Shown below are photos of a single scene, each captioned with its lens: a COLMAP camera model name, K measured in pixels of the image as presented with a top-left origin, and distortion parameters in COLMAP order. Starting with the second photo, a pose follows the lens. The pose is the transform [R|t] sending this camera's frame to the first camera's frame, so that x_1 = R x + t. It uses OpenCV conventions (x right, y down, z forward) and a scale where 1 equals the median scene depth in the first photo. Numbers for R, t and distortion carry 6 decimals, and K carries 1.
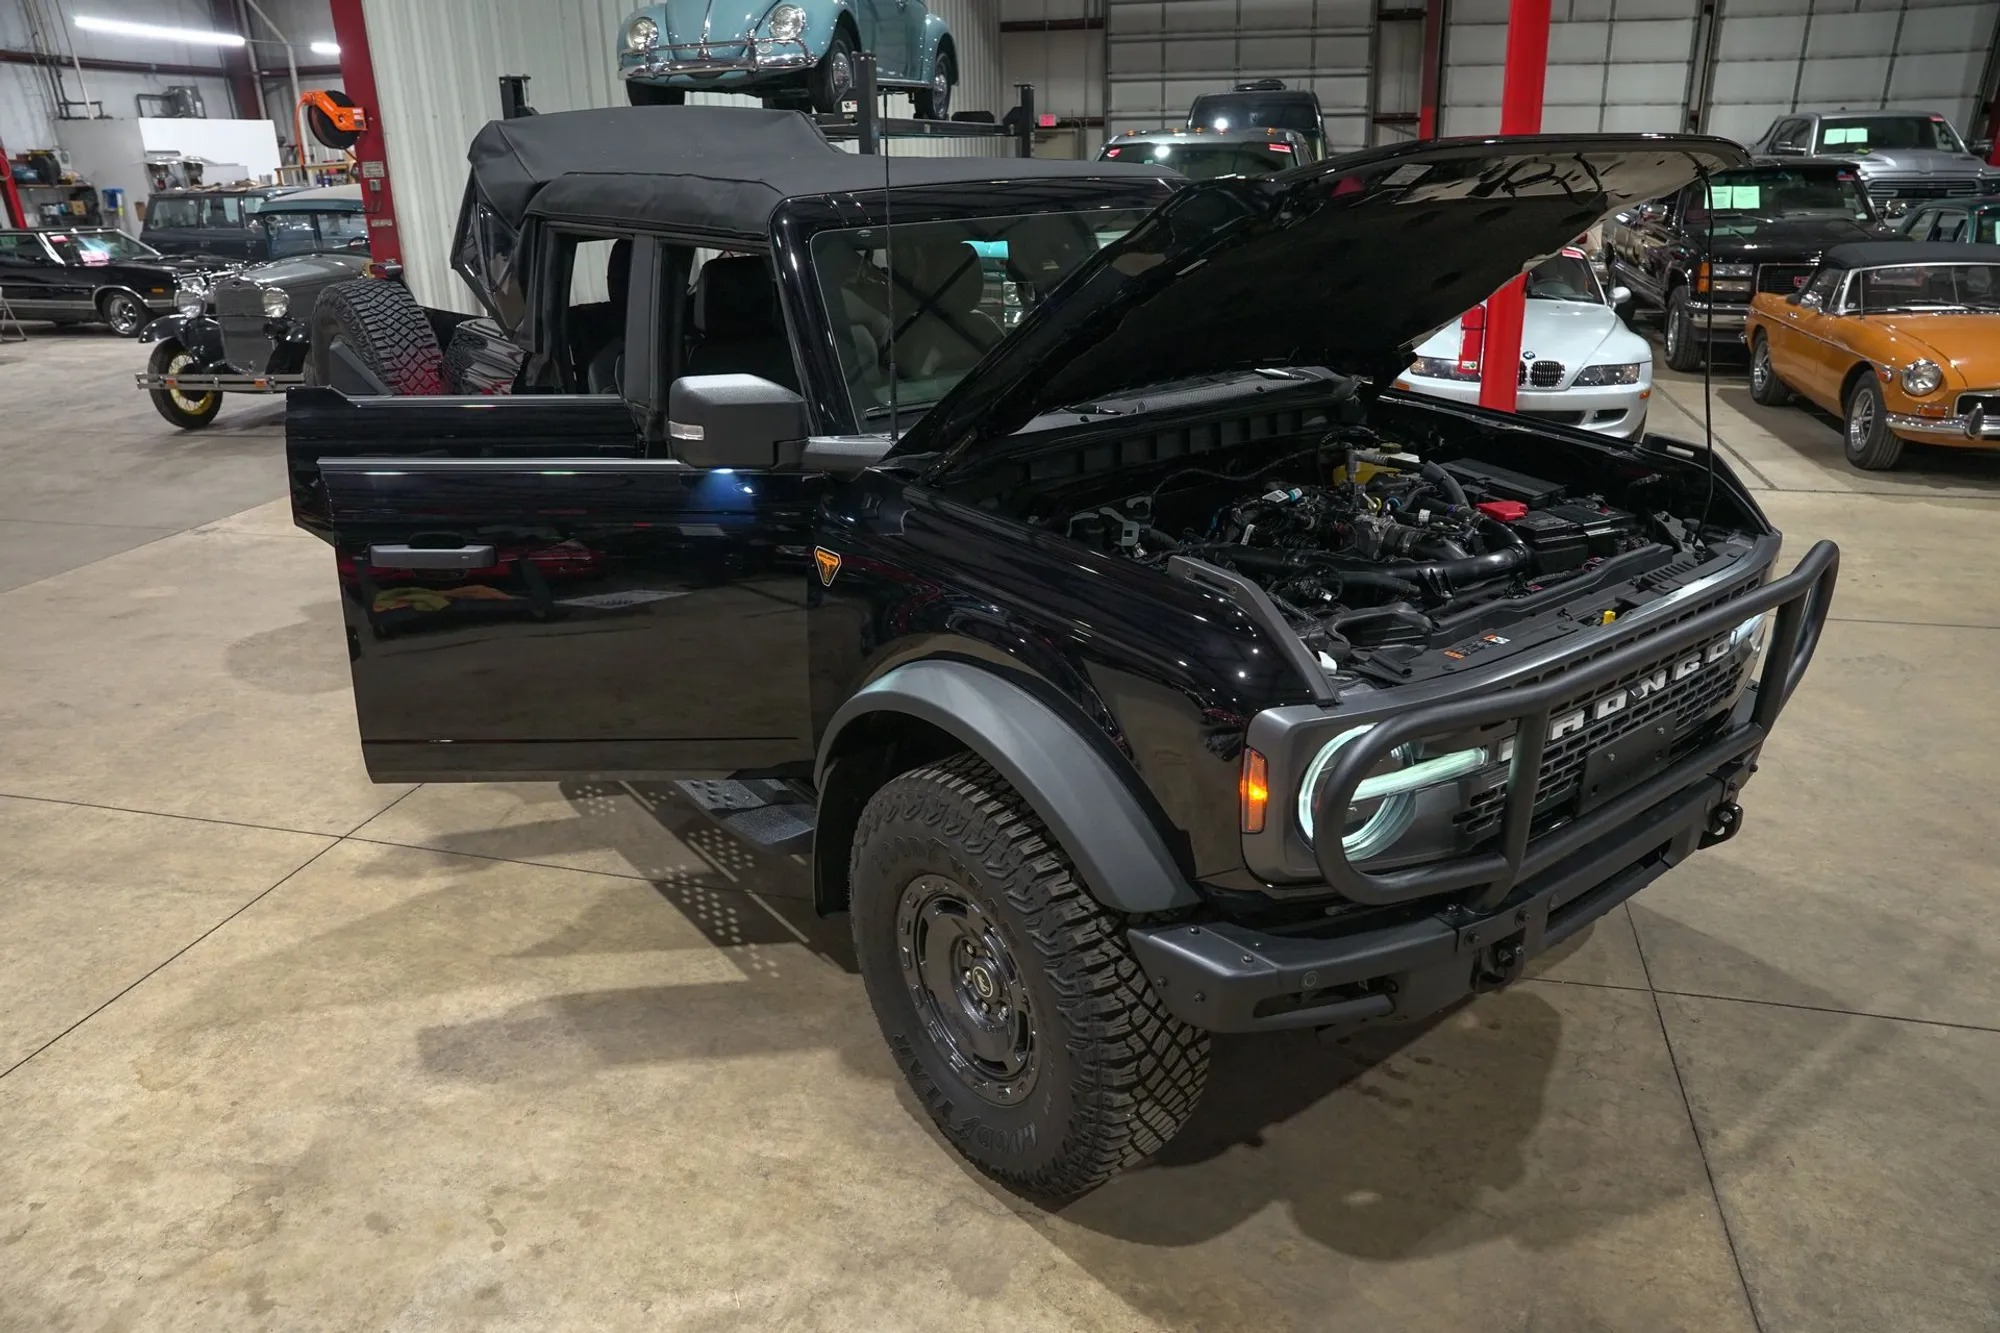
lens RADIAL K [[1371.9, 0, 1003.2], [0, 1371.9, 658.8], [0, 0, 1]] dist [-0.141046, 0.110093]
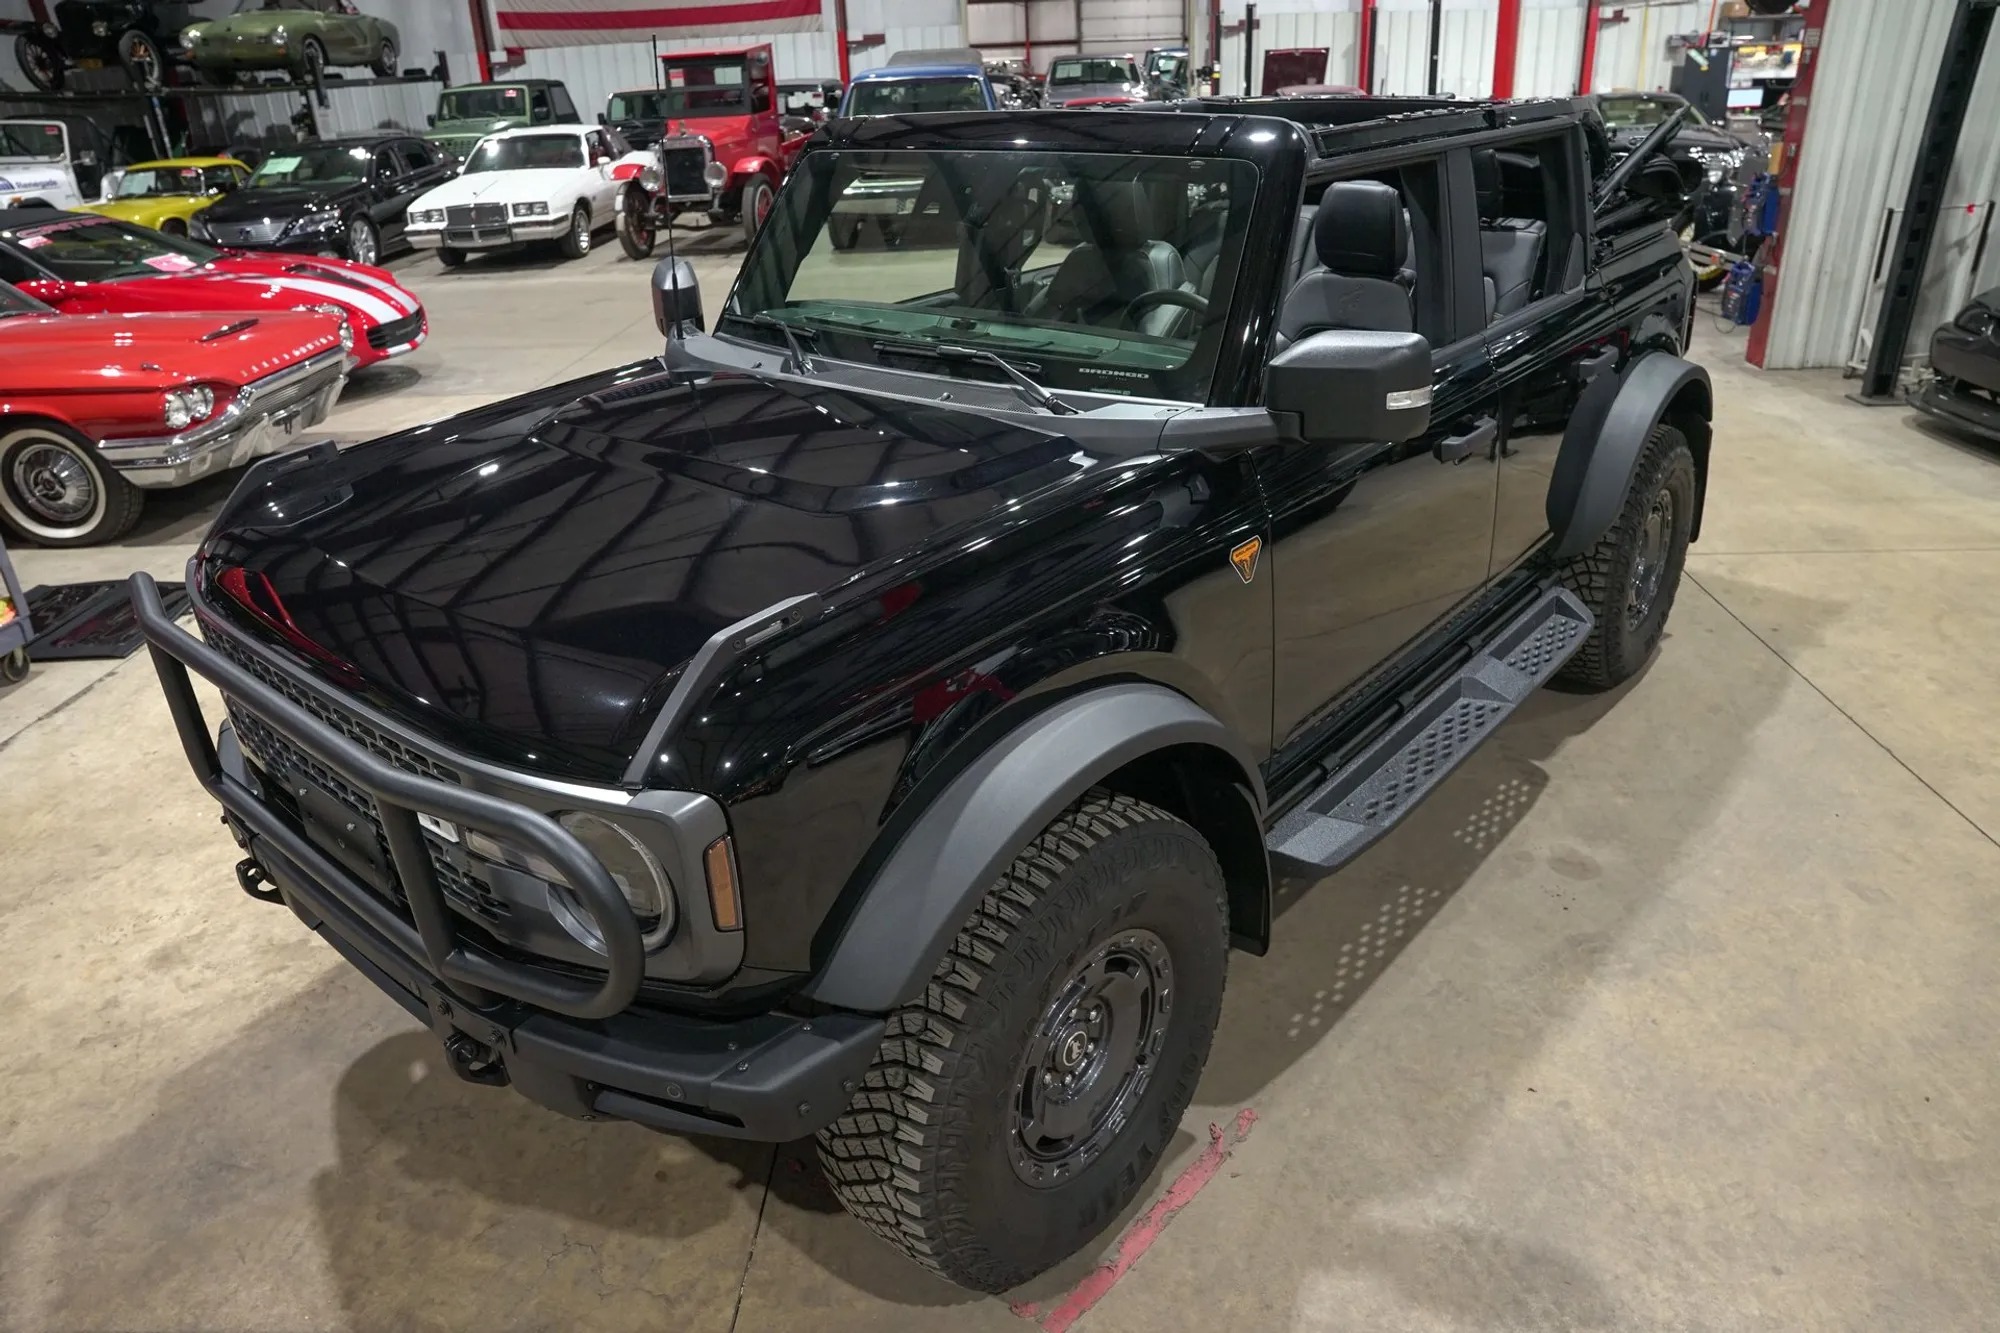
lens RADIAL K [[1371.9, 0, 1012.7], [0, 1371.9, 660.7], [0, 0, 1]] dist [-0.141046, 0.110093]
pose [[0.209459, 0.413637, -0.886020, 1.122618], [-0.317800, 0.885725, 0.338370, -0.394828], [0.924733, 0.210702, 0.316977, 0.965843]]
